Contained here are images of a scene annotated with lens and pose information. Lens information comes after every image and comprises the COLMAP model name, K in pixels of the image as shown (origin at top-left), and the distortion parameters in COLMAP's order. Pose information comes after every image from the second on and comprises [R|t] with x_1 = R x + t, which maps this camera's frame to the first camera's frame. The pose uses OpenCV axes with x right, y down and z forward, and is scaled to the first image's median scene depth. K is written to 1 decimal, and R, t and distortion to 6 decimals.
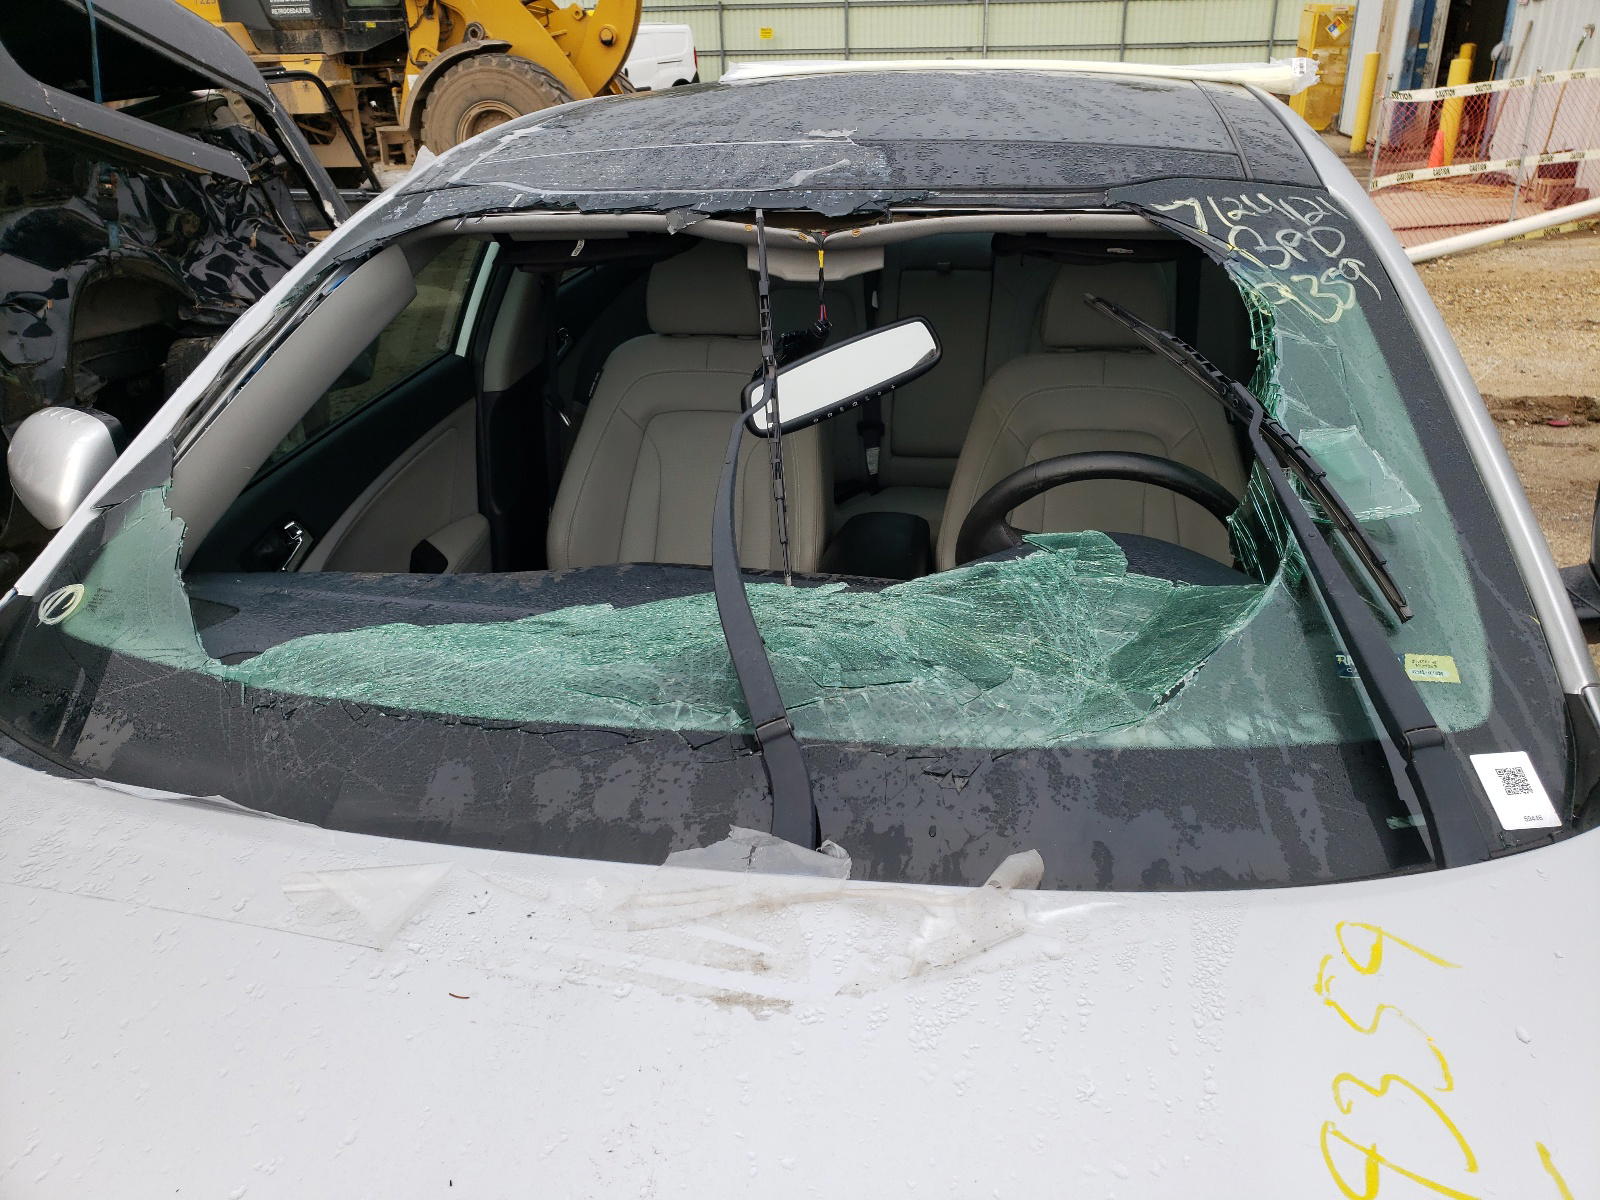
lens RADIAL K [[1174.1, 0, 804.2], [0, 1174.1, 604.2], [0, 0, 1]] dist [-0.007003, -0.013913]
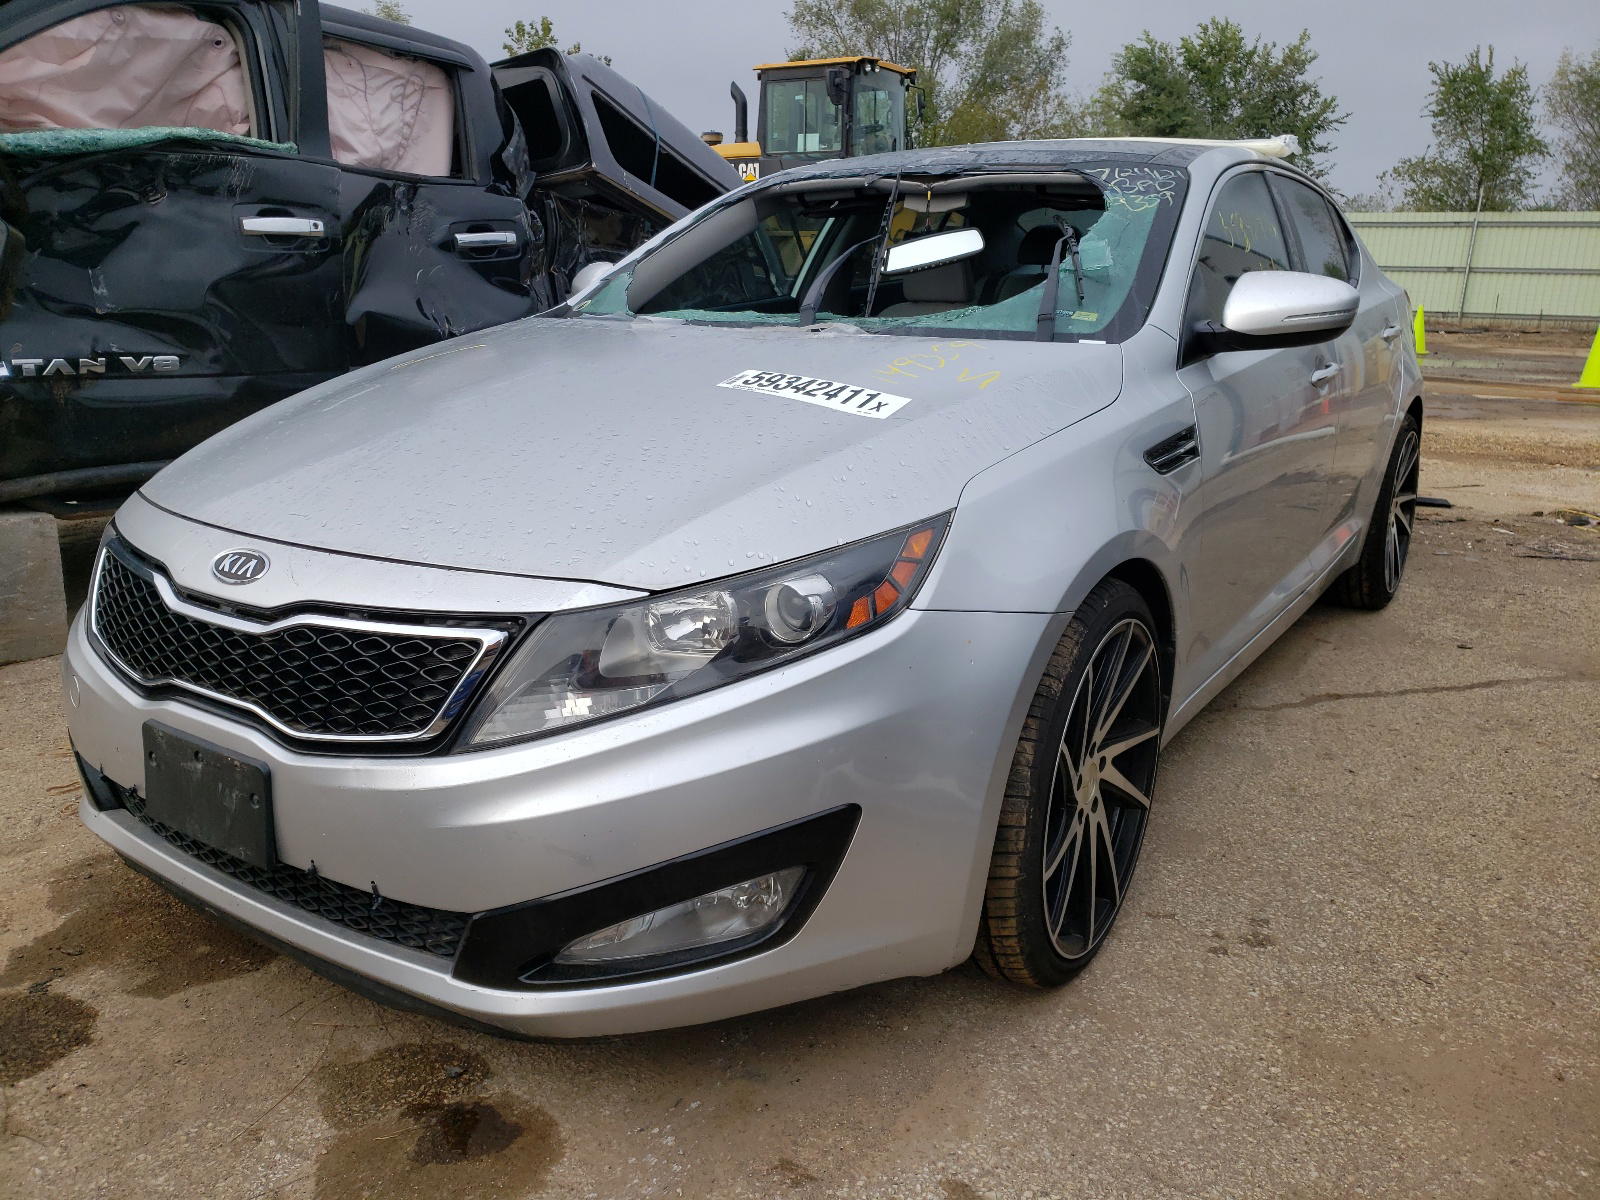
lens RADIAL K [[1174.1, 0, 799.3], [0, 1174.1, 607.3], [0, 0, 1]] dist [-0.007003, -0.013913]
pose [[0.919817, 0.143845, -0.365028, 0.967603], [-0.200950, 0.971796, -0.123414, 1.034763], [0.336980, 0.186871, 0.922780, -1.245474]]
